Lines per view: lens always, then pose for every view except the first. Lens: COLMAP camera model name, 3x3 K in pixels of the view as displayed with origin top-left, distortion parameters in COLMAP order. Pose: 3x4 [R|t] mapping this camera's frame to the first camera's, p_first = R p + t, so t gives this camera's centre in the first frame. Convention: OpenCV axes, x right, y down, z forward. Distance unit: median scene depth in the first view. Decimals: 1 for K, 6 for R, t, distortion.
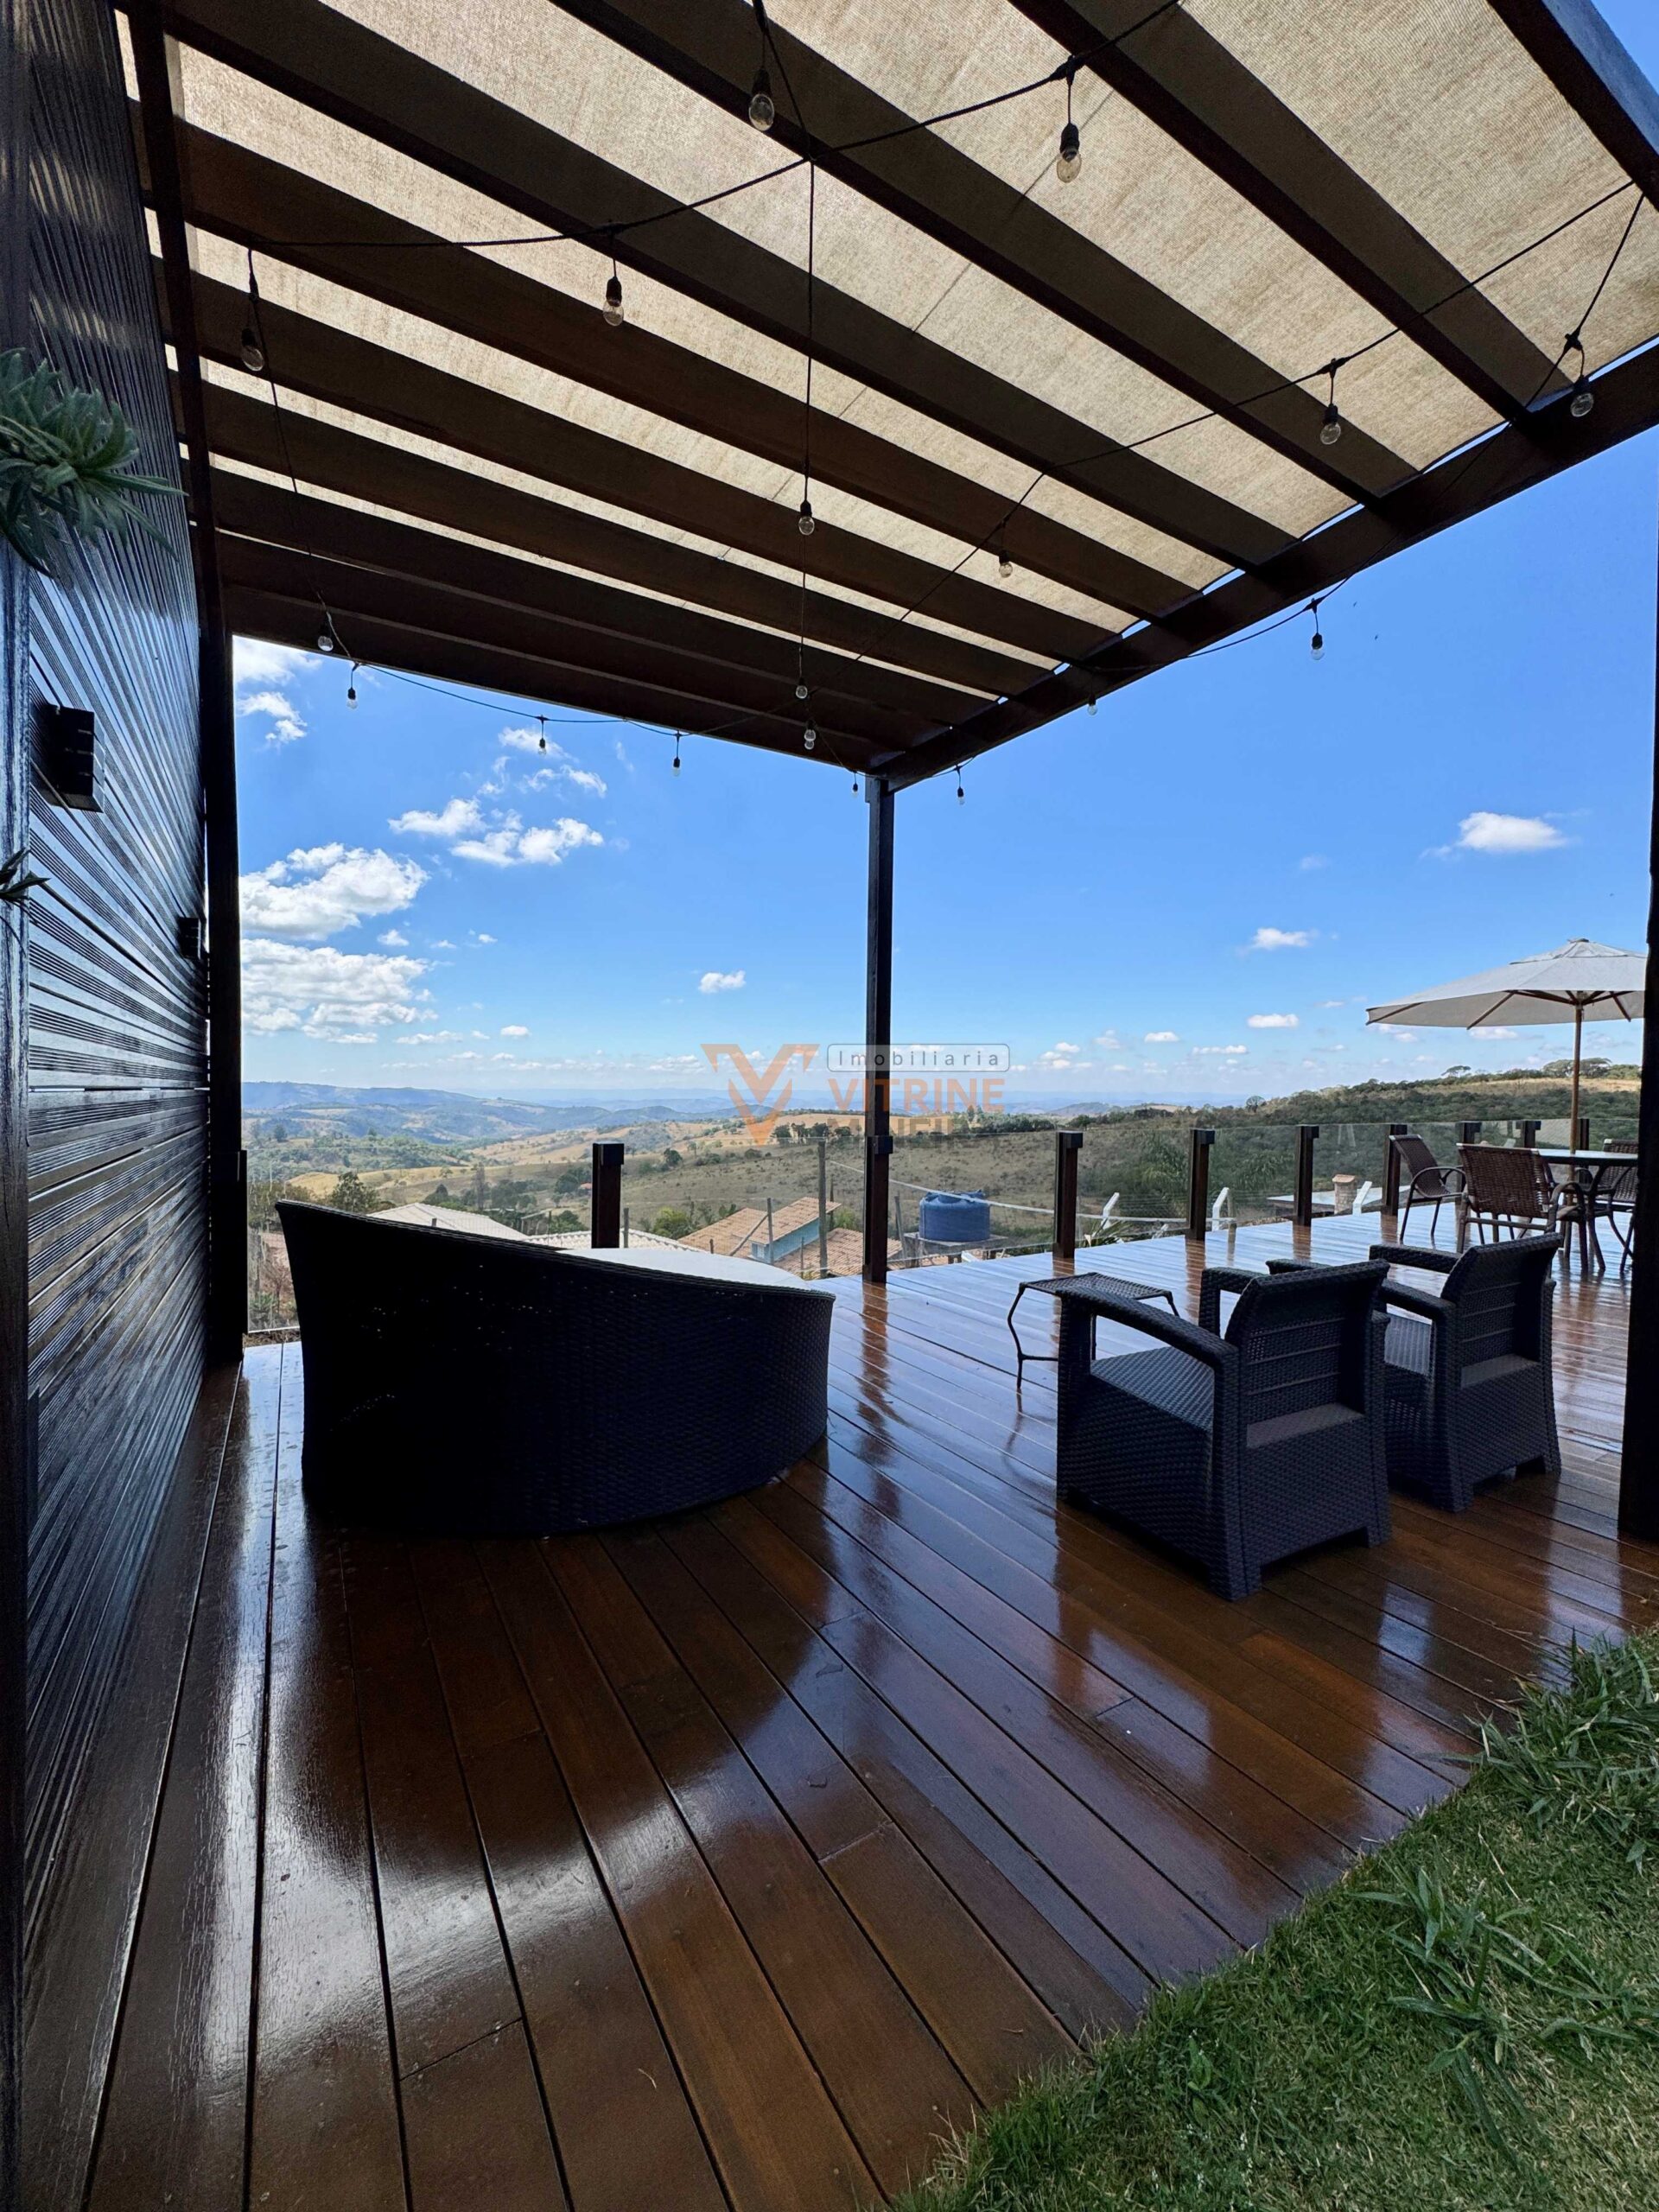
lens RADIAL K [[888.6, 0, 840.5], [0, 888.6, 1139.3], [0, 0, 1]] dist [-0.005909, 0.001452]
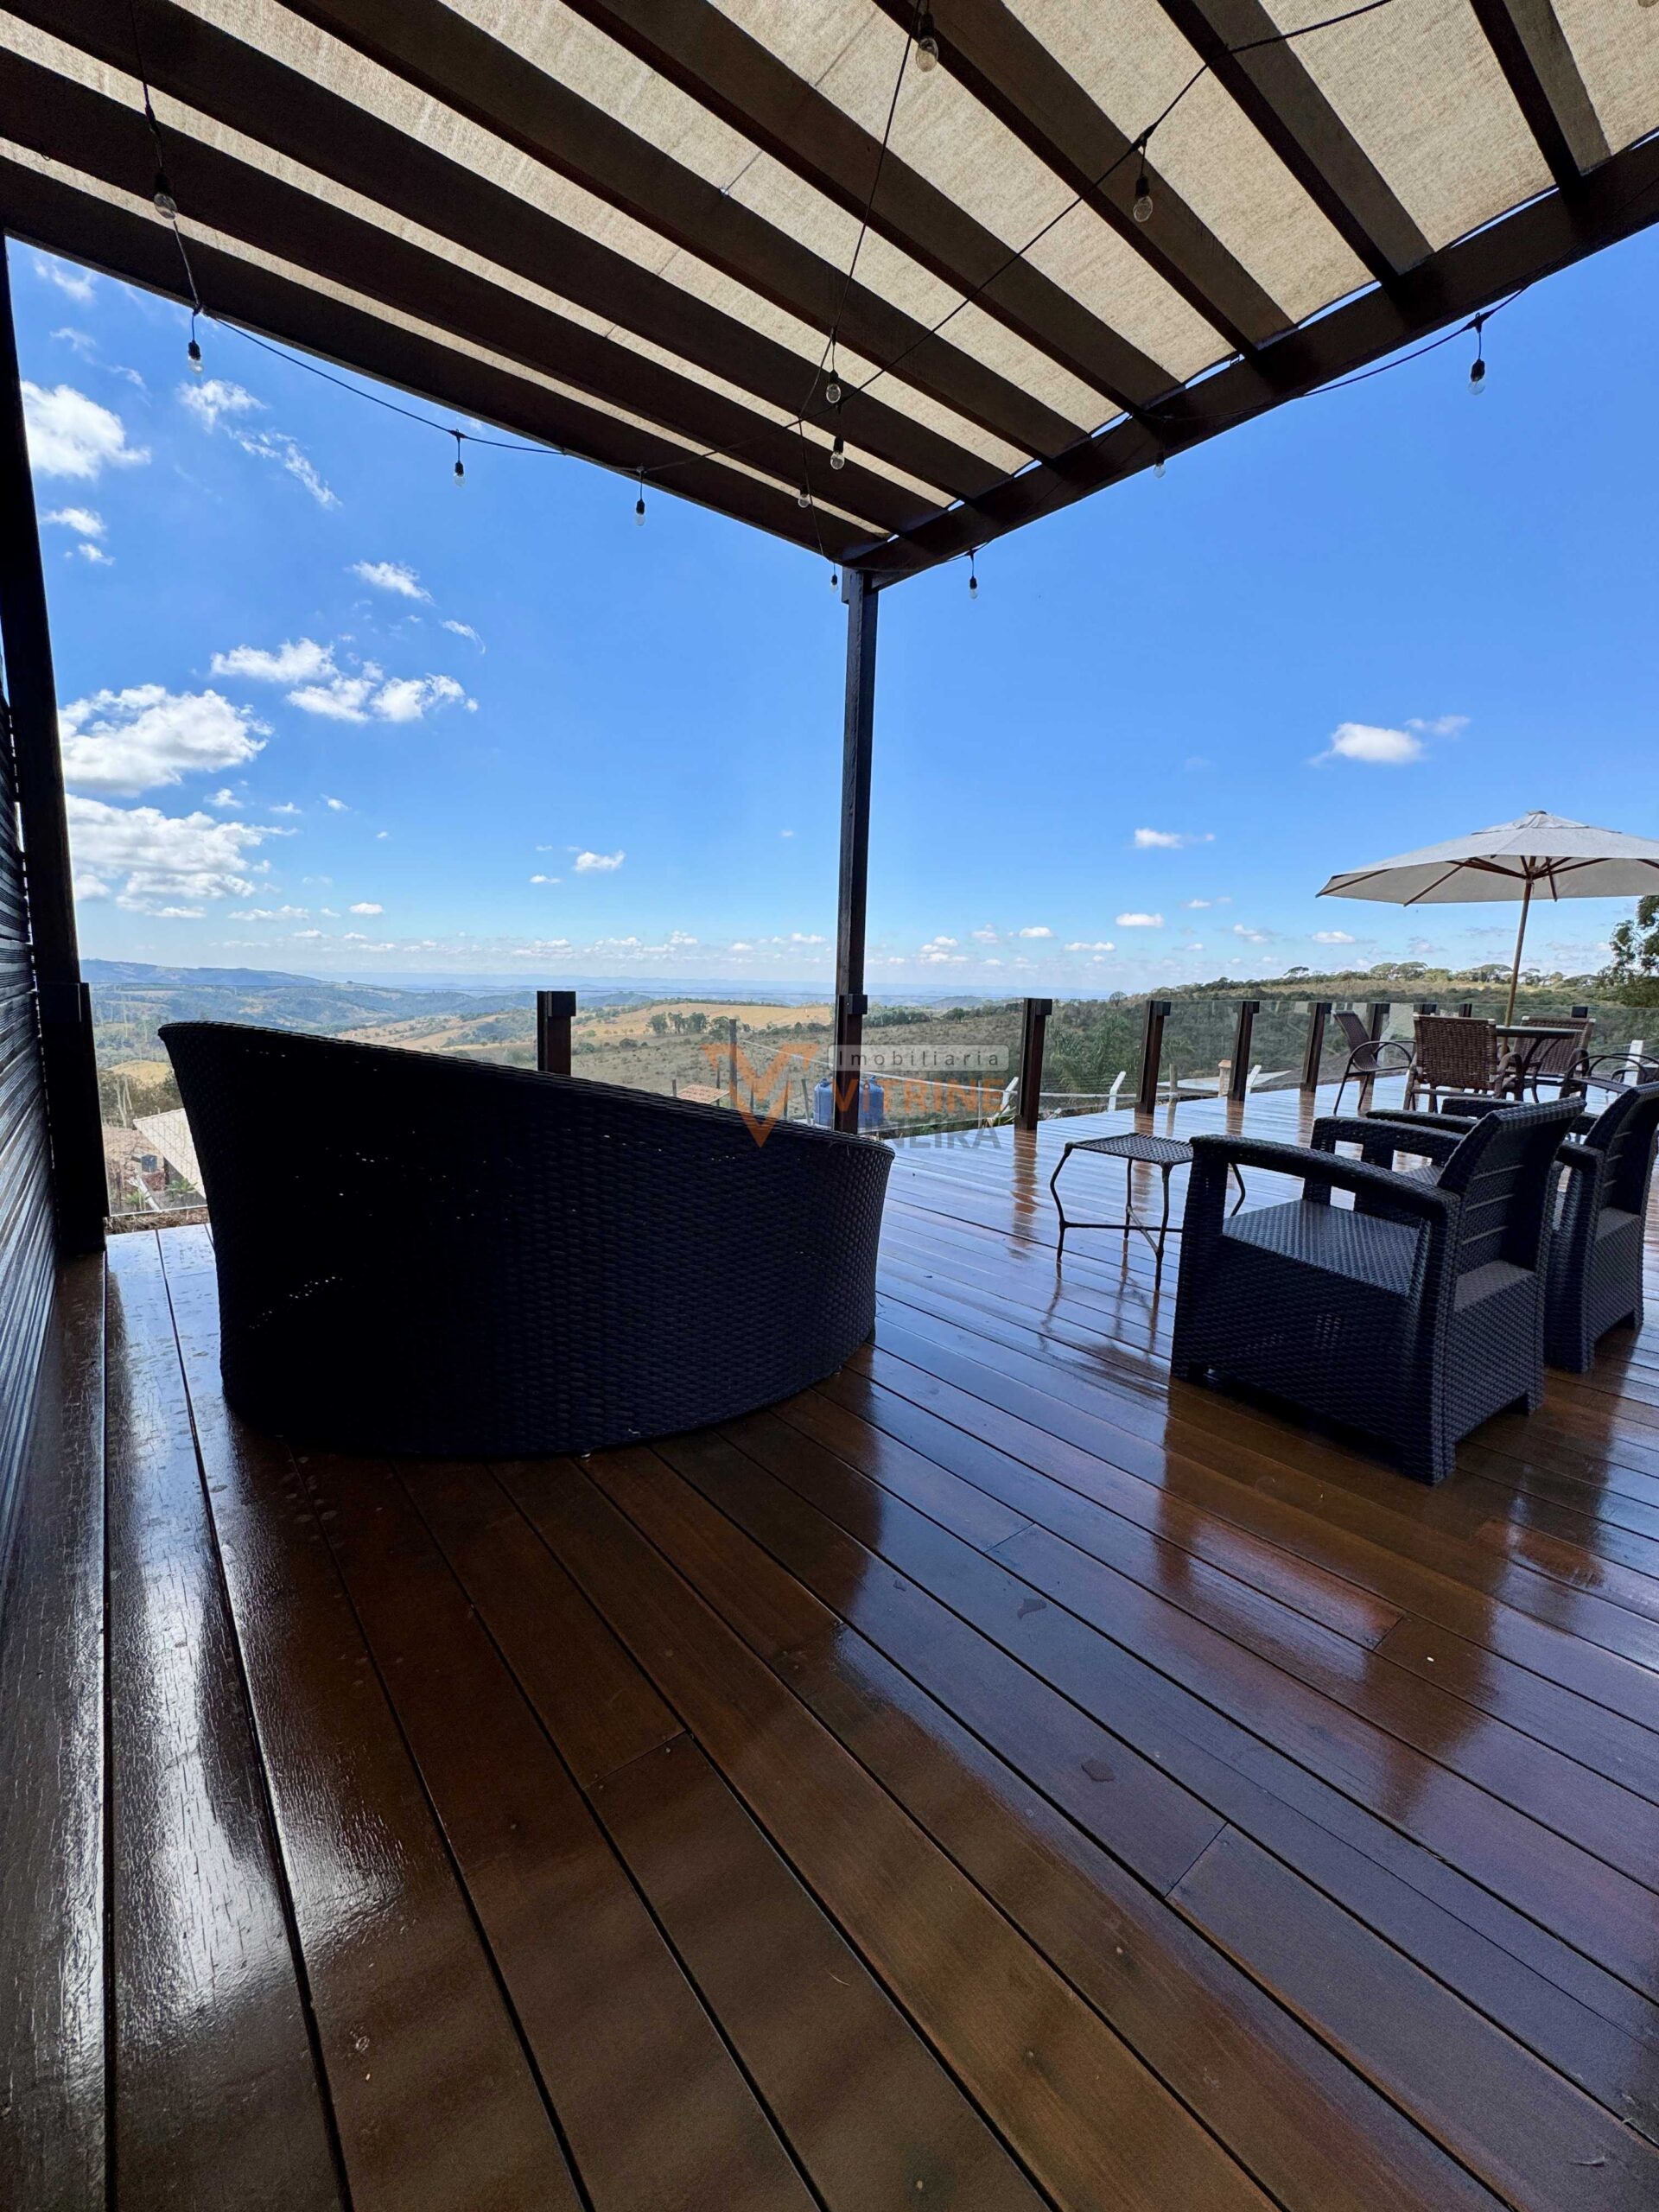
lens RADIAL K [[888.6, 0, 827.9], [0, 888.6, 1107.2], [0, 0, 1]] dist [-0.005909, 0.001452]
pose [[0.992288, -0.001559, 0.123947, -0.067609], [-0.009102, 0.996305, 0.085404, 0.025016], [-0.123622, -0.085874, 0.988607, 0.074197]]
